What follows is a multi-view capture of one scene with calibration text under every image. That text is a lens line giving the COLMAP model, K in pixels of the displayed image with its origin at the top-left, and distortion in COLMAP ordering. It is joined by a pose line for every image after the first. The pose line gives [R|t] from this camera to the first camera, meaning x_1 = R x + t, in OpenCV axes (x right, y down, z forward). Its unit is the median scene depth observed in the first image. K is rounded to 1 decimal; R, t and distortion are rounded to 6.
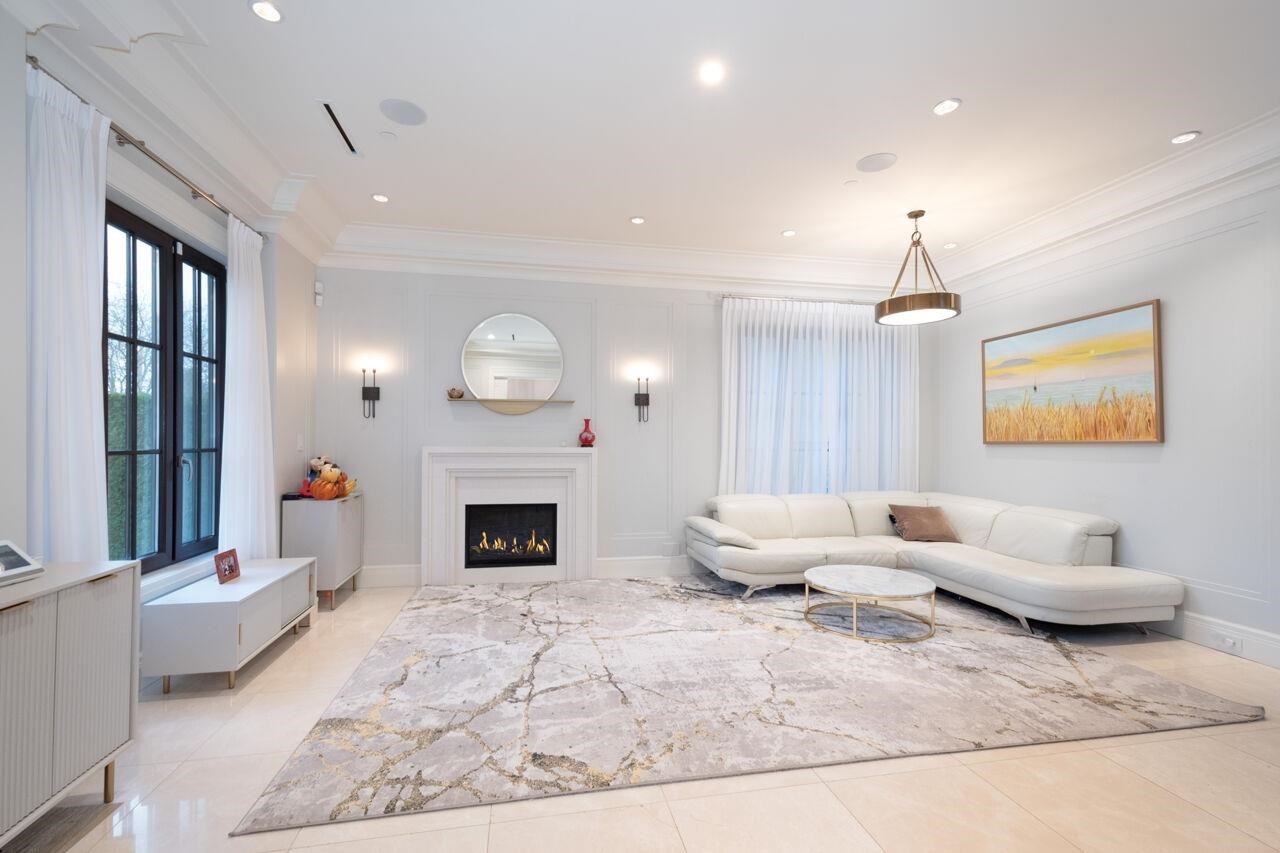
lens RADIAL K [[557.0, 0, 633.9], [0, 557.0, 439.5], [0, 0, 1]] dist [0.007030, -0.000395]
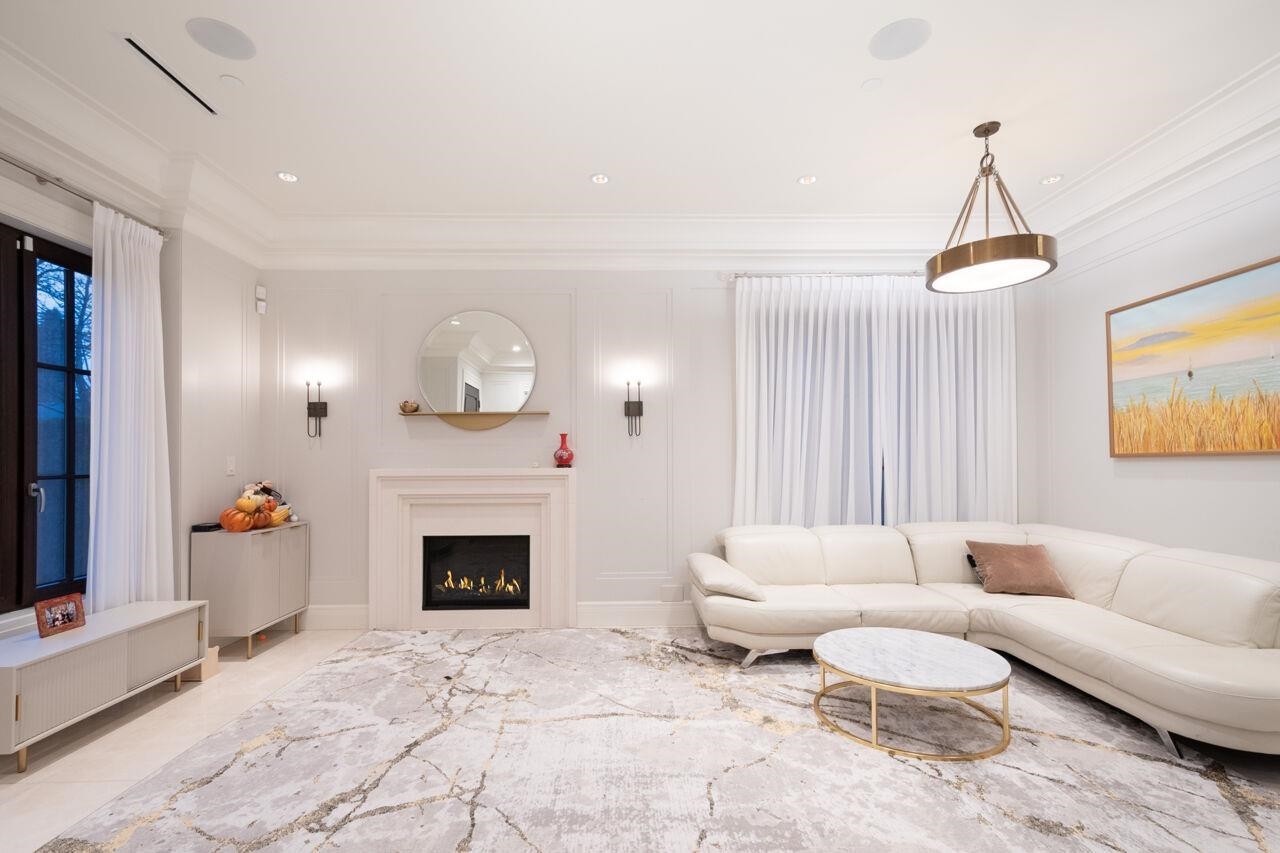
lens RADIAL K [[564.3, 0, 633.4], [0, 564.3, 459.5], [0, 0, 1]] dist [0.004825, 0.000322]
pose [[0.983844, -0.012581, -0.178585, 0.195541], [0.012734, 0.999919, -0.000294, 0.003823], [0.178574, -0.001985, 0.983925, 0.227423]]
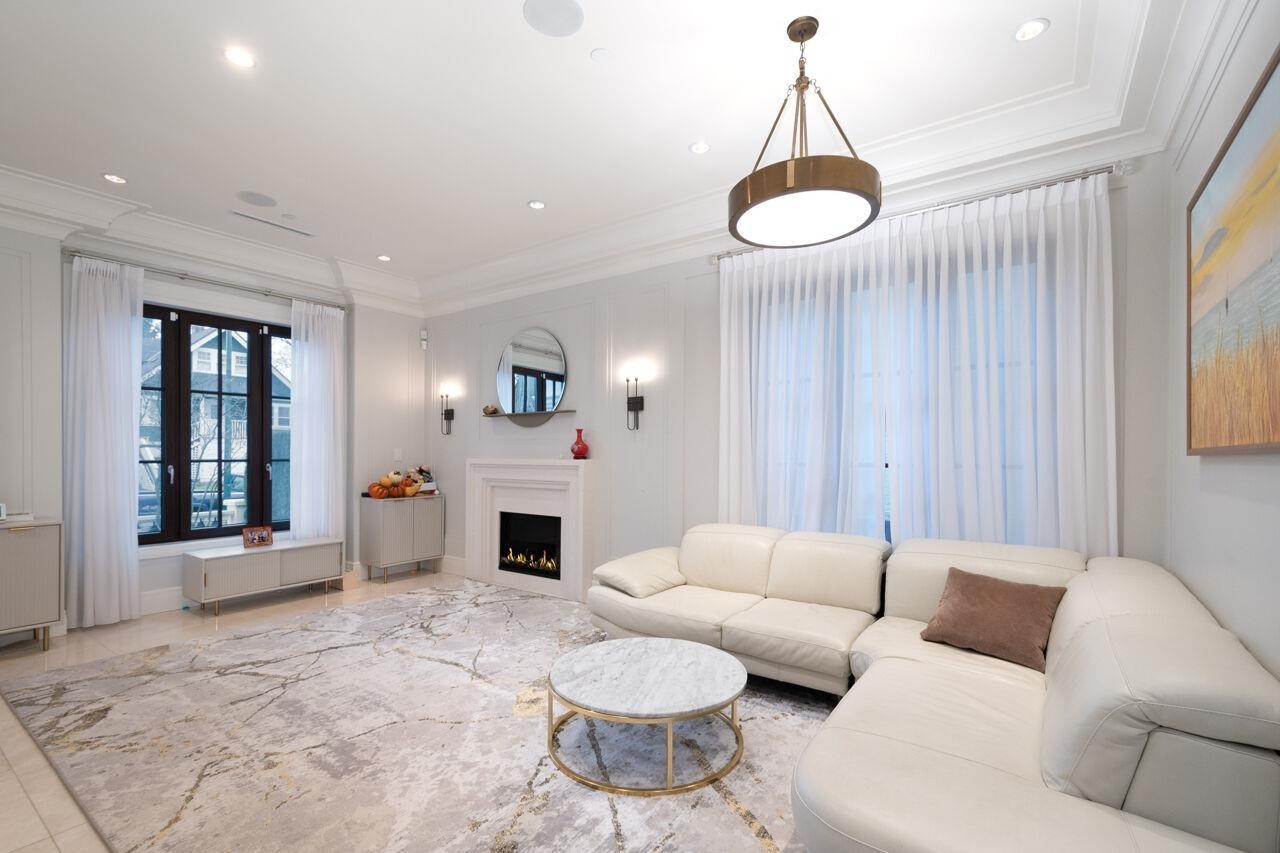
lens RADIAL K [[563.2, 0, 670.0], [0, 563.2, 456.9], [0, 0, 1]] dist [0.003475, -0.000079]
pose [[0.697086, 0.000614, -0.716988, 0.813751], [0.005553, 0.999965, 0.006255, 0.005796], [0.716966, -0.008342, 0.697058, 0.528811]]
